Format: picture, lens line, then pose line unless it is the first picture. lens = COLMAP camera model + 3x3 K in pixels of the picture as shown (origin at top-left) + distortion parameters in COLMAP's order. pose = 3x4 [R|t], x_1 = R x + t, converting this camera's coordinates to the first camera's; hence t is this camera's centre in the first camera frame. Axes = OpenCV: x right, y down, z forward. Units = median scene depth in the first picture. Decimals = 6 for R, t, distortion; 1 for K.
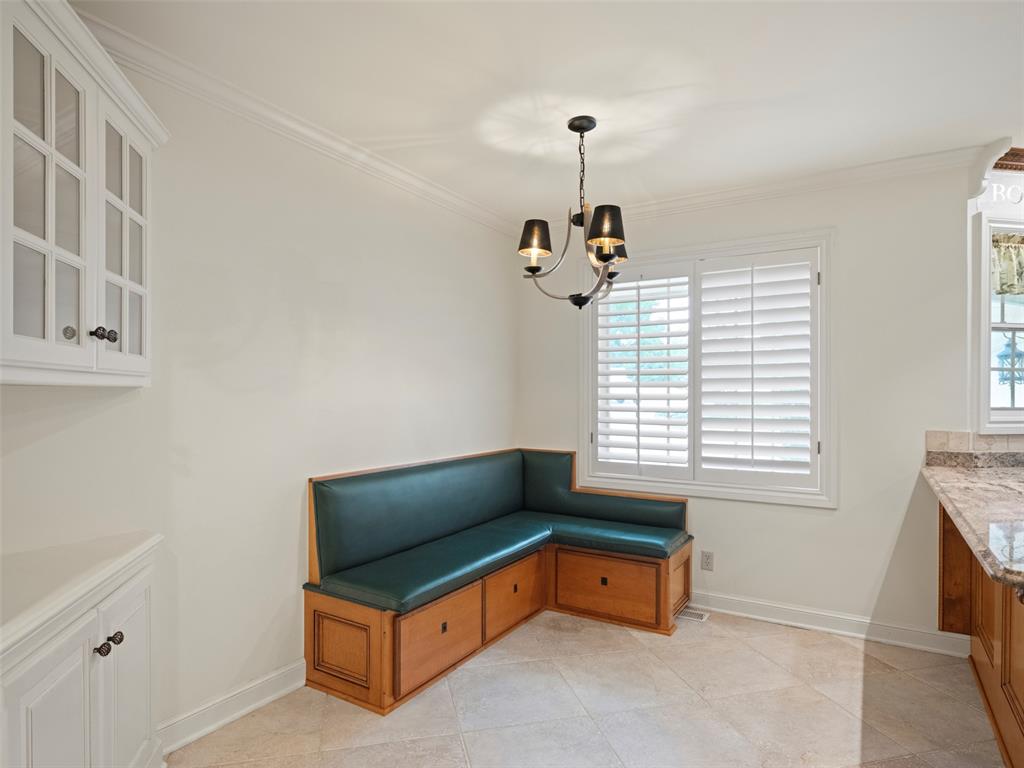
lens RADIAL K [[583.2, 0, 510.5], [0, 583.2, 396.3], [0, 0, 1]] dist [-0.006148, -0.001205]
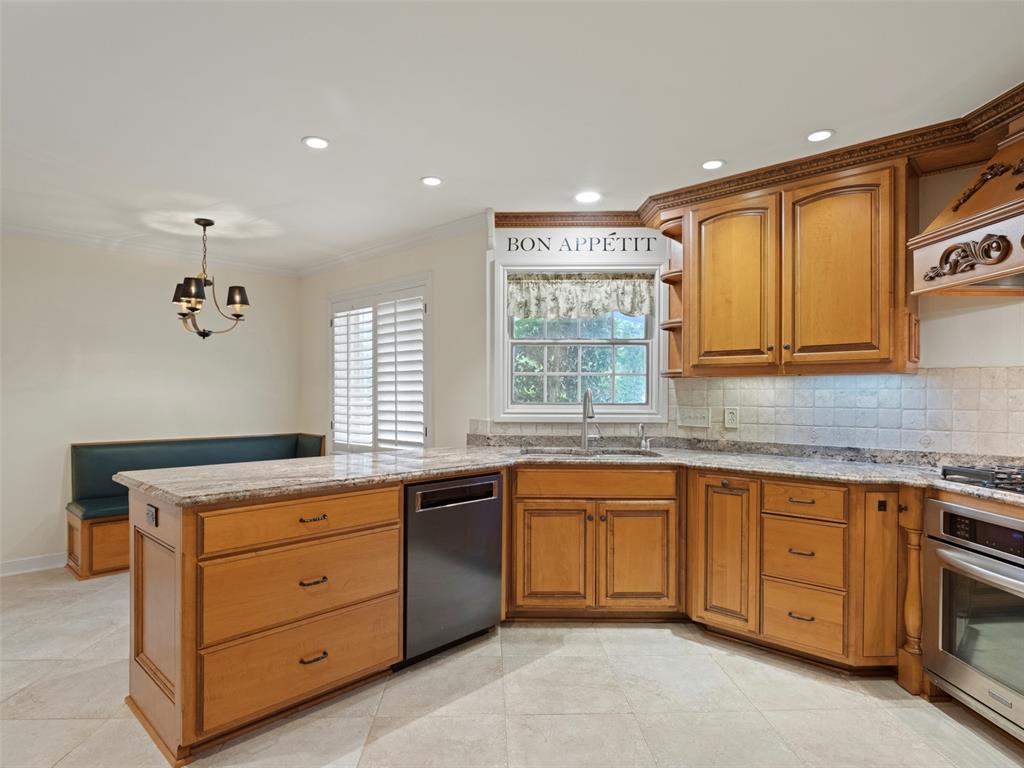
lens RADIAL K [[583.2, 0, 510.5], [0, 583.2, 396.3], [0, 0, 1]] dist [-0.006148, -0.001205]
pose [[0.979608, 0.001137, -0.200917, 1.098894], [-0.001426, 0.999998, -0.001293, 0.006679], [0.200915, 0.001554, 0.979607, -0.334744]]
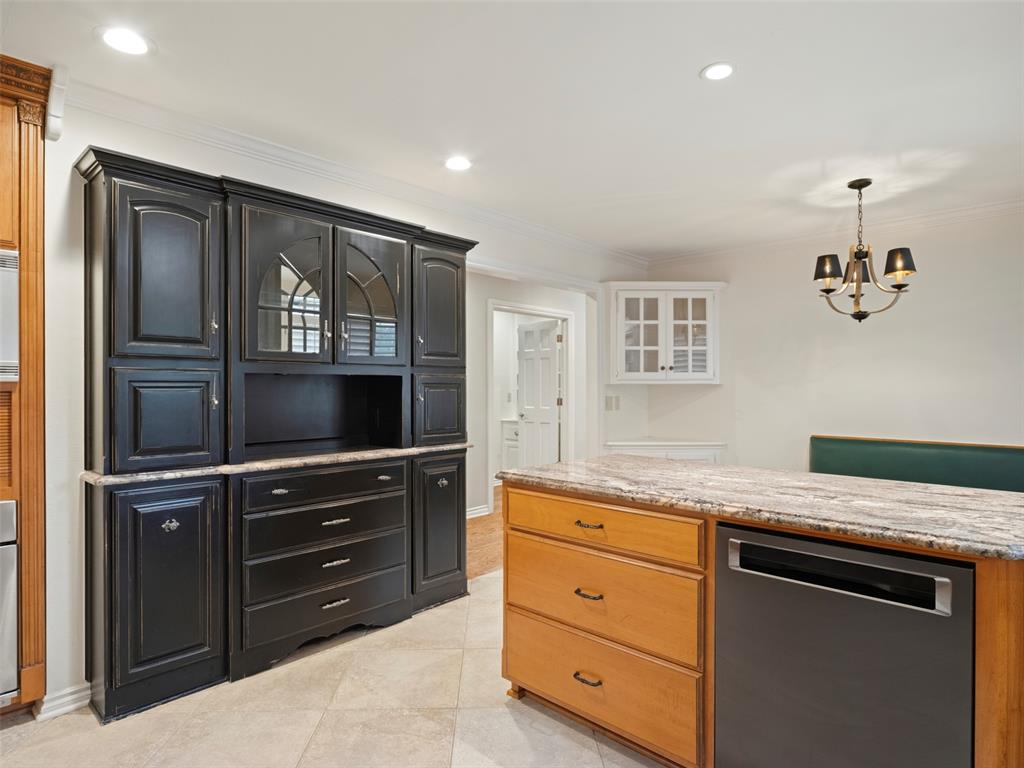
lens RADIAL K [[583.2, 0, 510.5], [0, 583.2, 396.3], [0, 0, 1]] dist [-0.006148, -0.001205]
pose [[-0.207737, 0.010995, -0.978123, 1.389302], [-0.005061, 0.999911, 0.012314, 0.006881], [0.978172, 0.007509, -0.207663, 0.431593]]
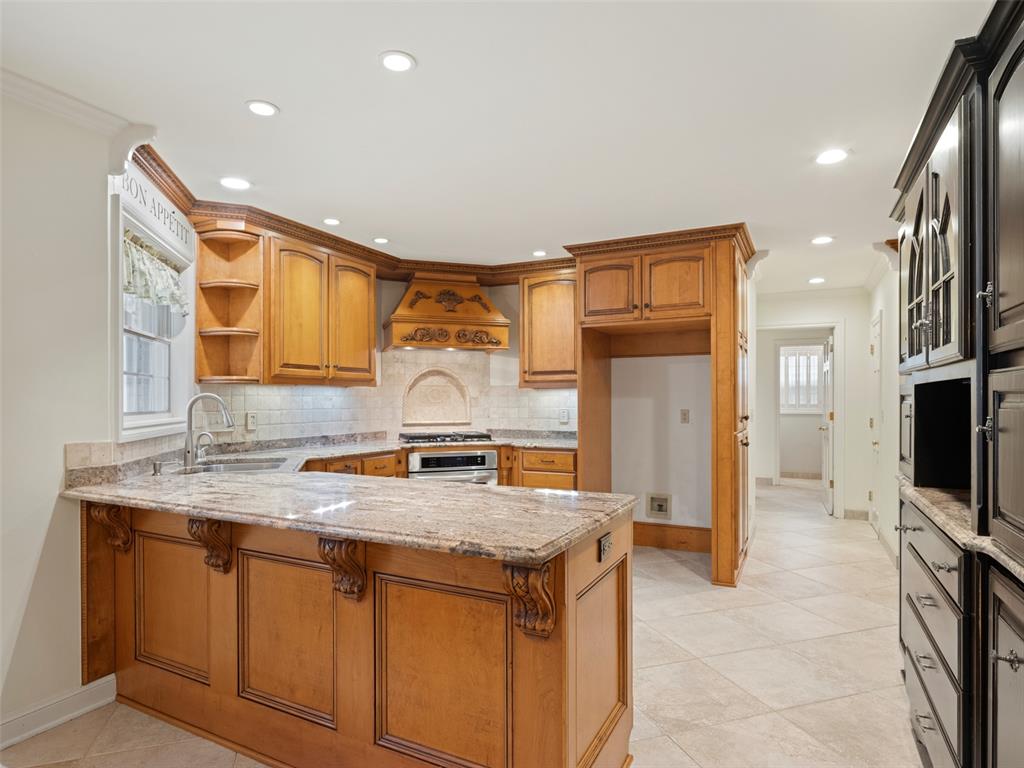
lens RADIAL K [[576.0, 0, 509.1], [0, 576.0, 401.9], [0, 0, 1]] dist [-0.007266, -0.000154]
pose [[-0.077236, -0.005641, 0.996997, -0.115962], [0.005721, 0.999965, 0.006101, -0.000433], [-0.996996, 0.006175, -0.077201, 0.459906]]
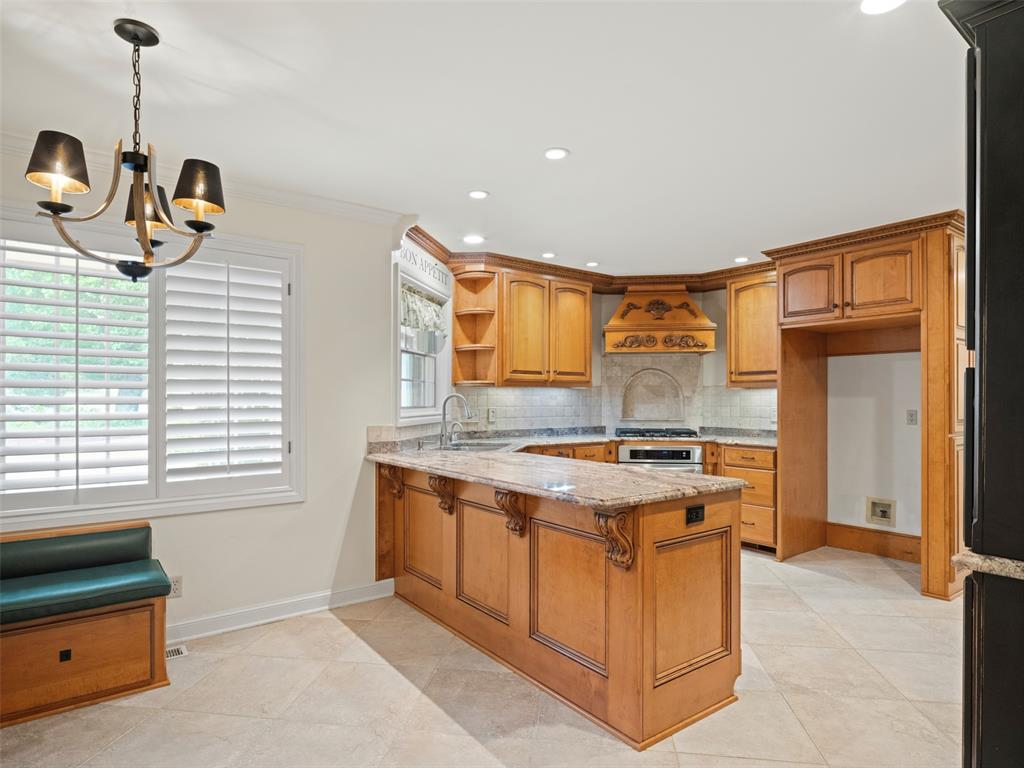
lens RADIAL K [[575.2, 0, 510.8], [0, 575.2, 400.1], [0, 0, 1]] dist [-0.006840, -0.000337]
pose [[0.370788, -0.003055, 0.928712, -0.331348], [0.003393, 0.999992, 0.001935, 0.001013], [-0.928711, 0.002434, 0.370796, 0.252214]]
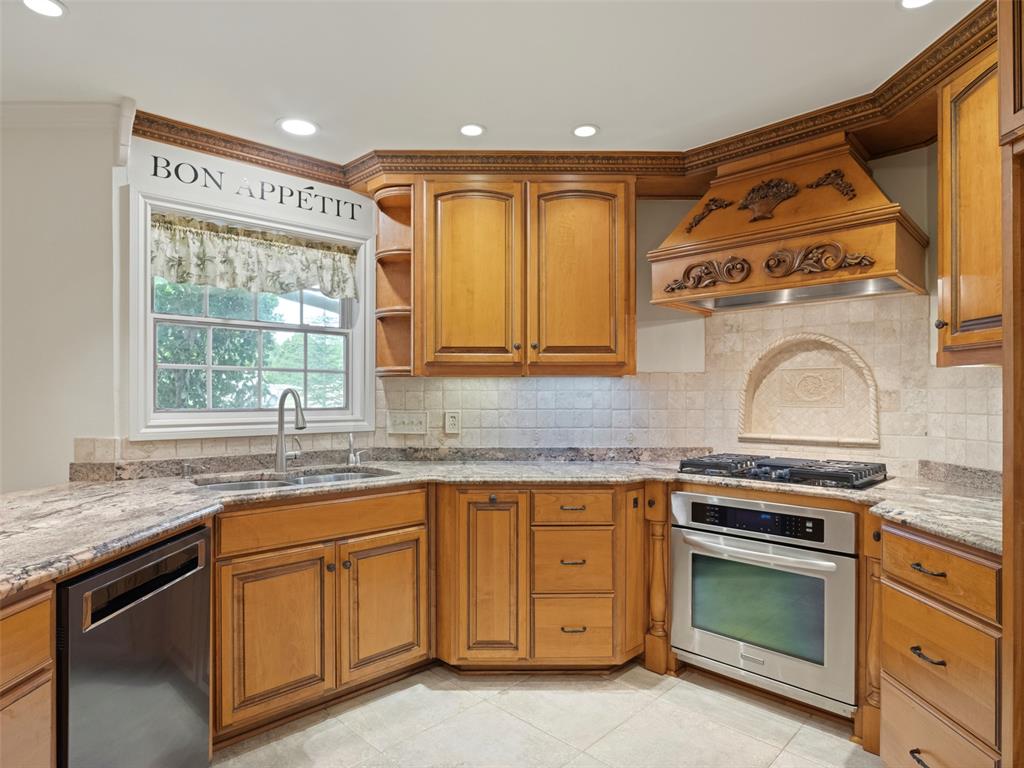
lens RADIAL K [[583.2, 0, 510.5], [0, 583.2, 396.3], [0, 0, 1]] dist [-0.006148, -0.001205]
pose [[0.849861, -0.002469, 0.527000, 0.817160], [0.004546, 0.999986, -0.002646, 0.003825], [-0.526987, 0.004644, 0.849861, -0.035238]]
